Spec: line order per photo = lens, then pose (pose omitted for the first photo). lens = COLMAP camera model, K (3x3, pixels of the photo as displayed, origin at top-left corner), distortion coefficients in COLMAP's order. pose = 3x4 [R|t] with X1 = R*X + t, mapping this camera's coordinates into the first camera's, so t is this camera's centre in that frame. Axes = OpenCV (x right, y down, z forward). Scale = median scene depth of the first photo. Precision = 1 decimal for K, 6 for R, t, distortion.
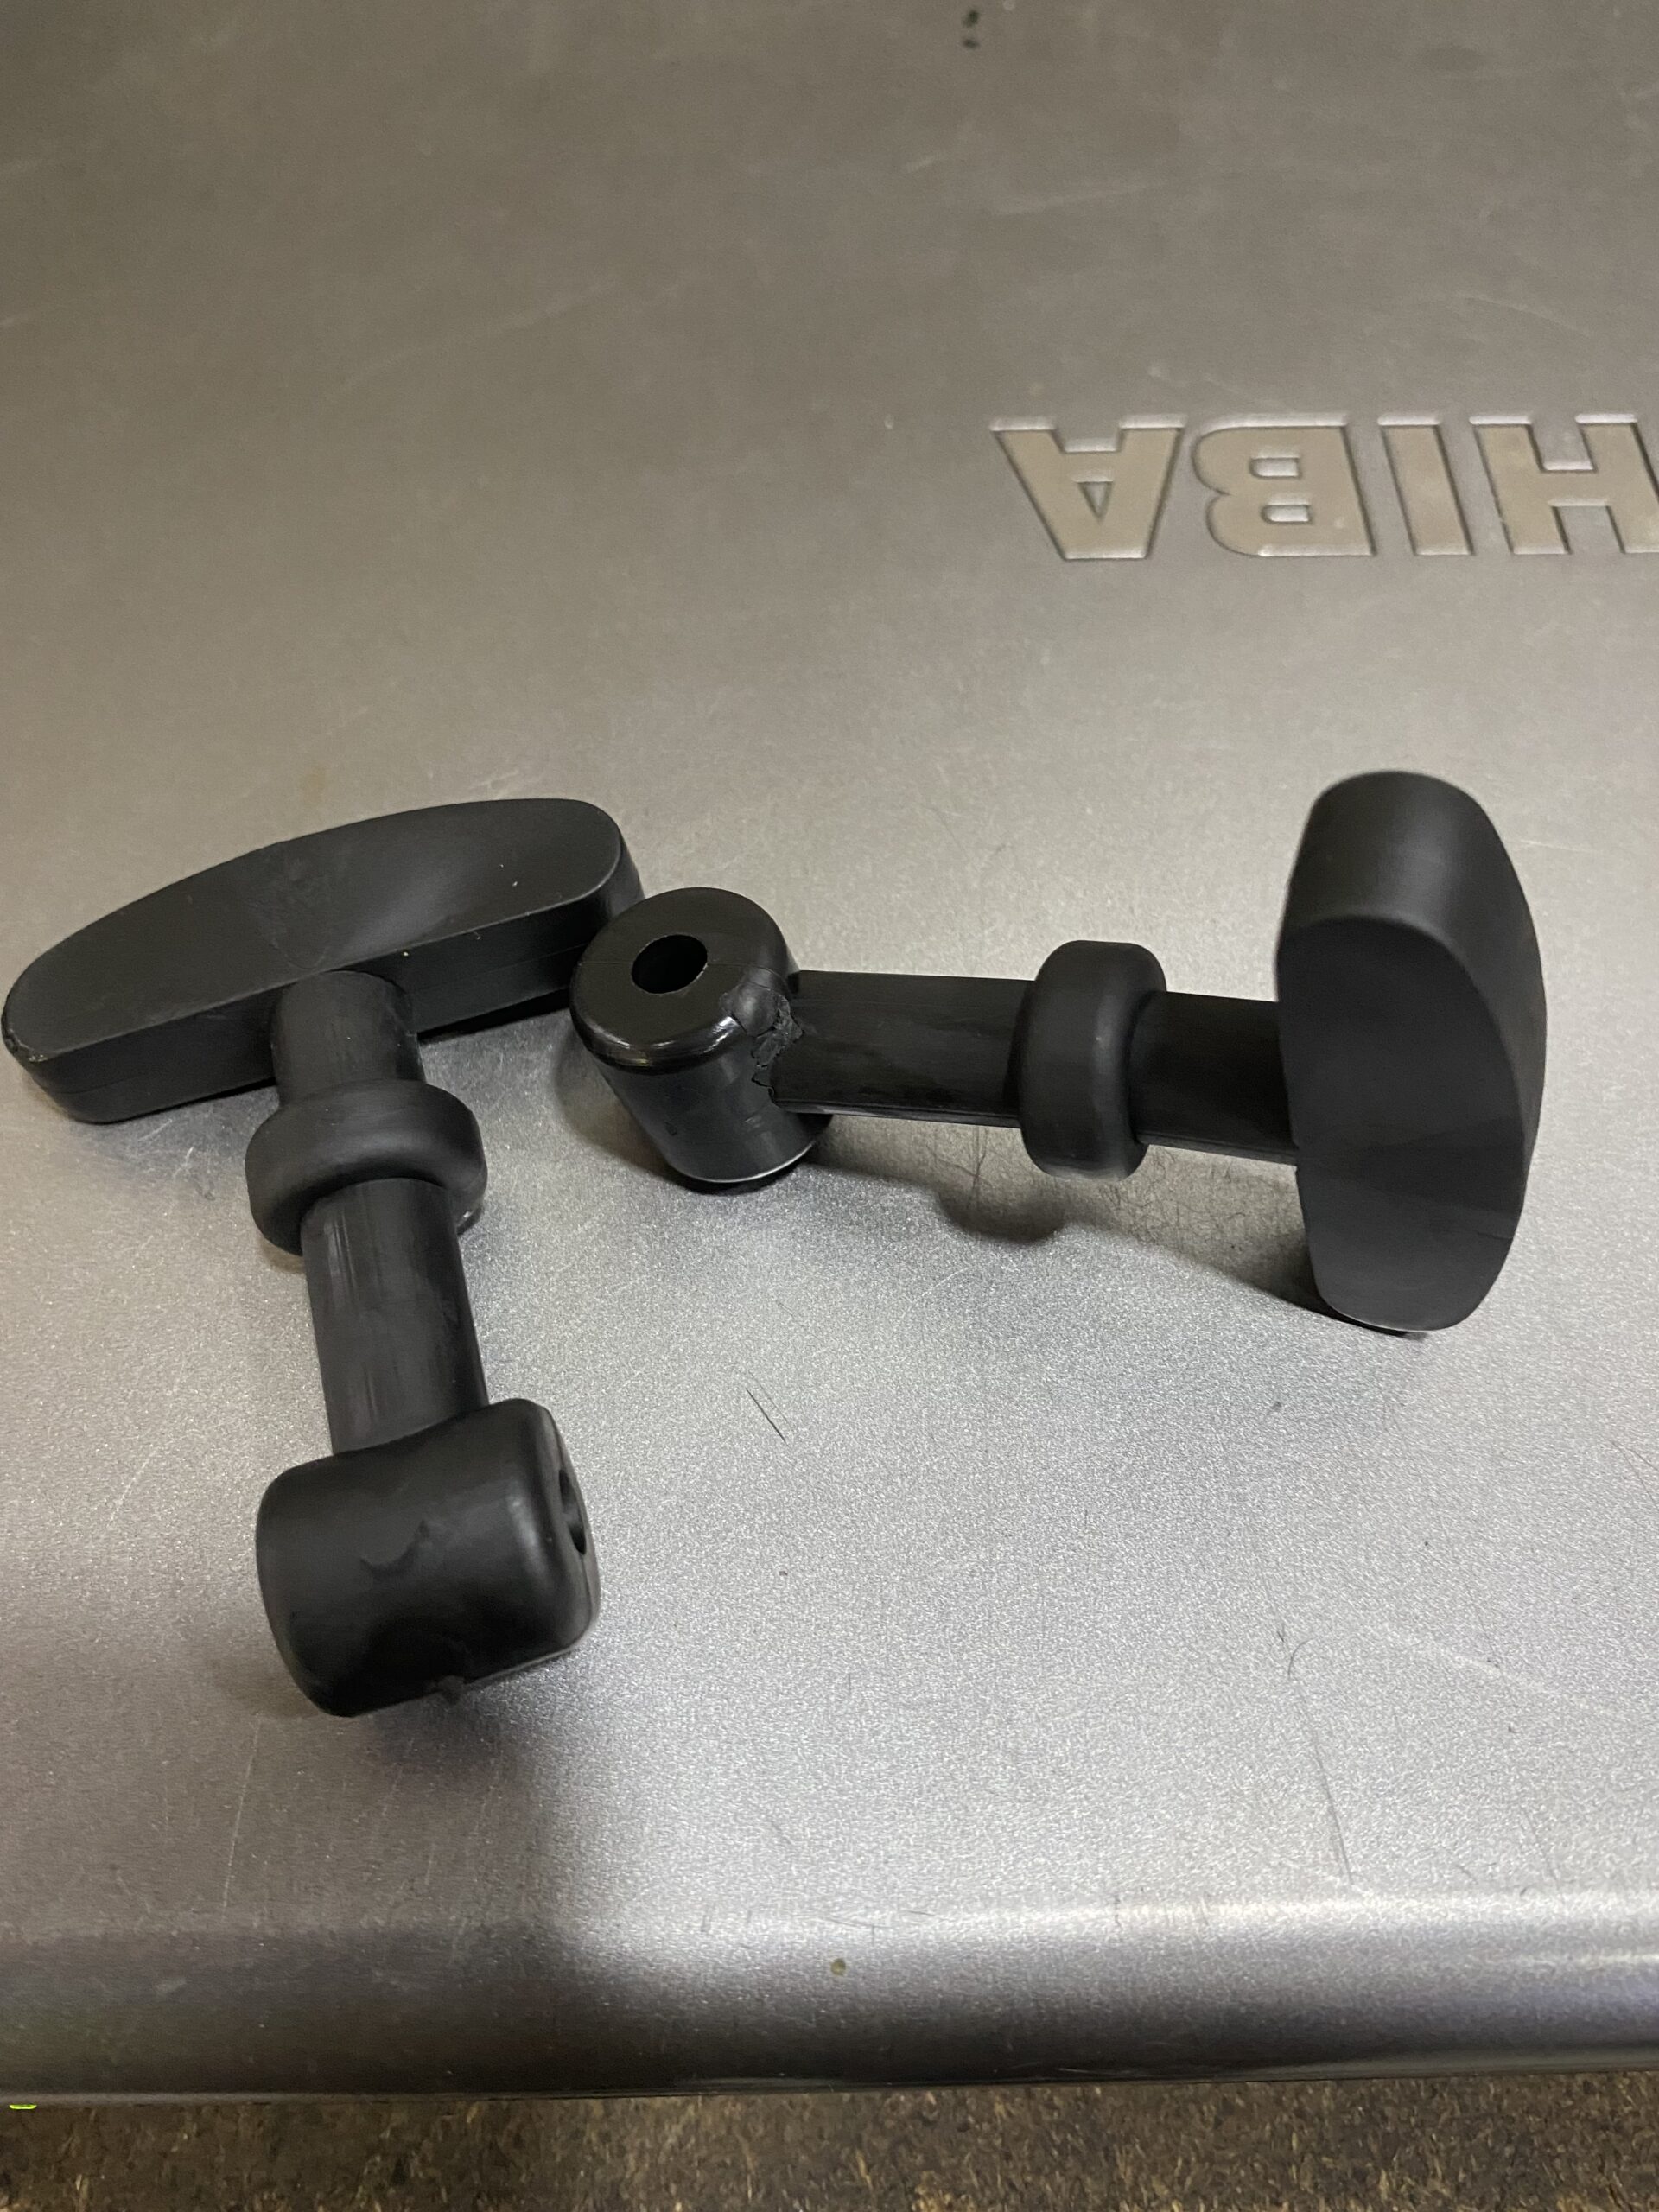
lens RADIAL K [[1772.8, 0, 829.5], [0, 1772.8, 1106.0], [0, 0, 1]] dist [-0.014382, -0.000356]
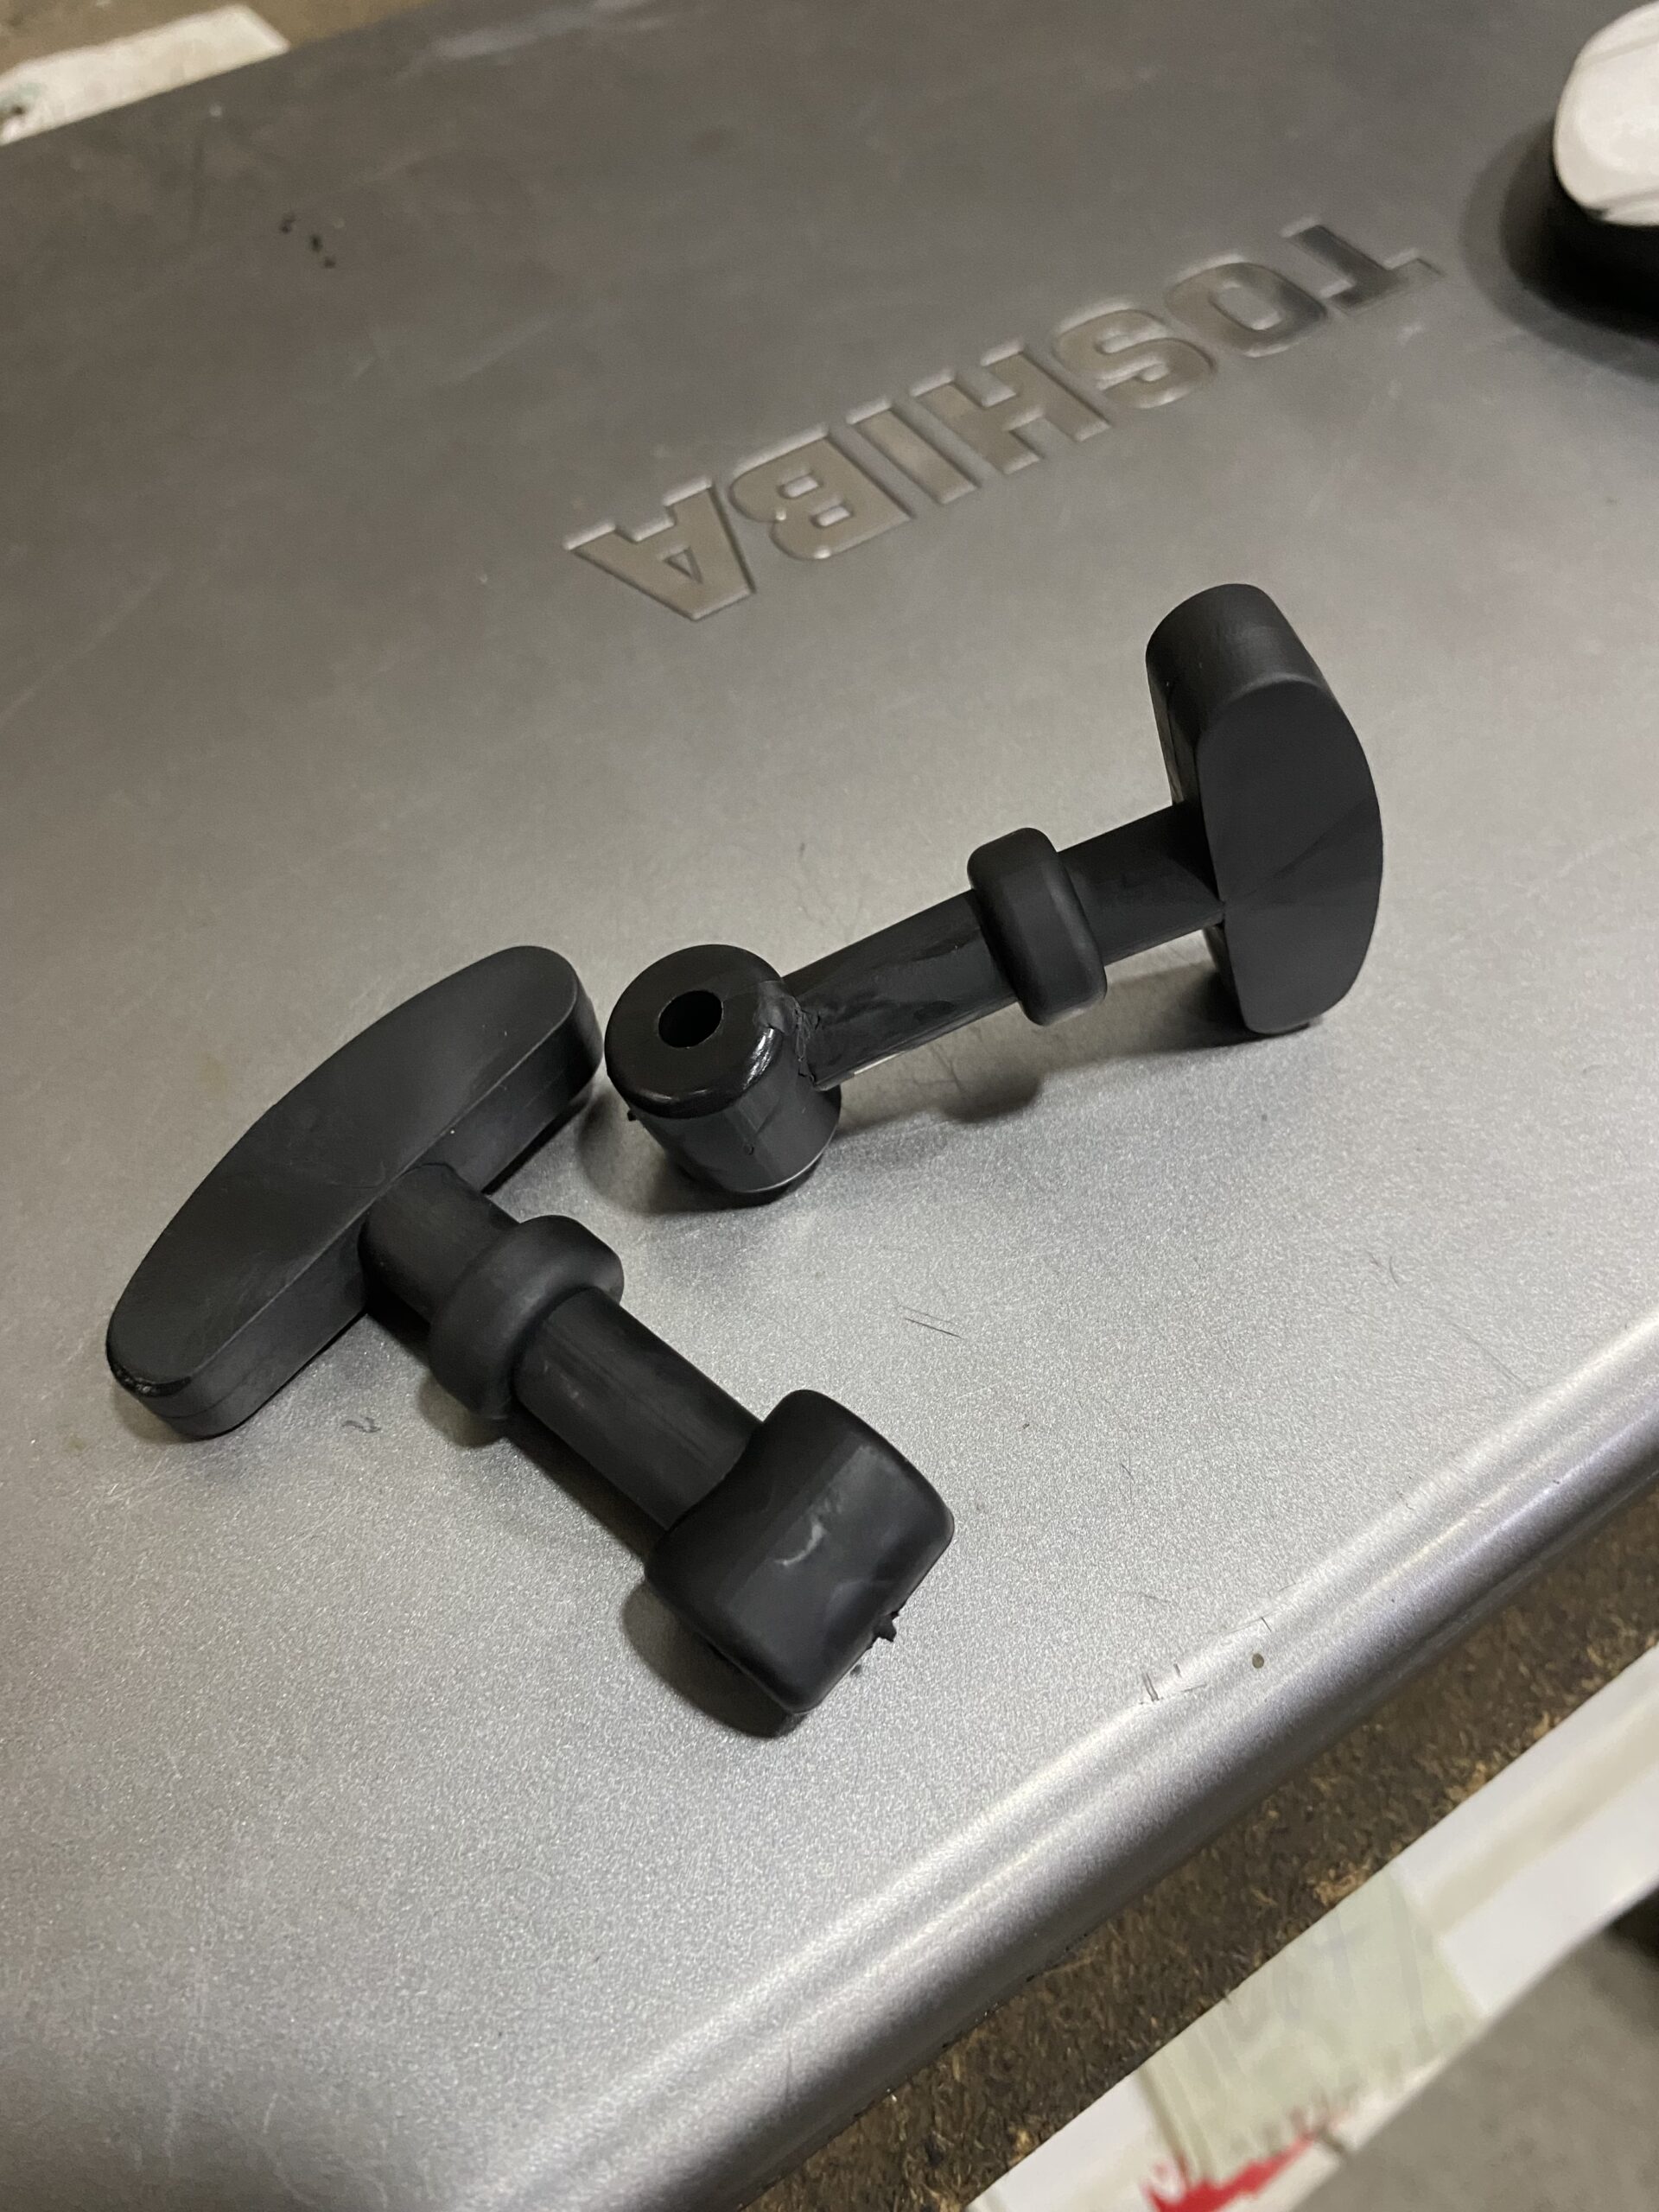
lens RADIAL K [[1772.8, 0, 829.5], [0, 1772.8, 1106.0], [0, 0, 1]] dist [-0.014382, -0.000356]
pose [[0.837777, -0.463508, 0.288600, -0.312758], [0.481640, 0.876320, 0.009267, 0.002322], [-0.257201, 0.131238, 0.957405, -0.101845]]
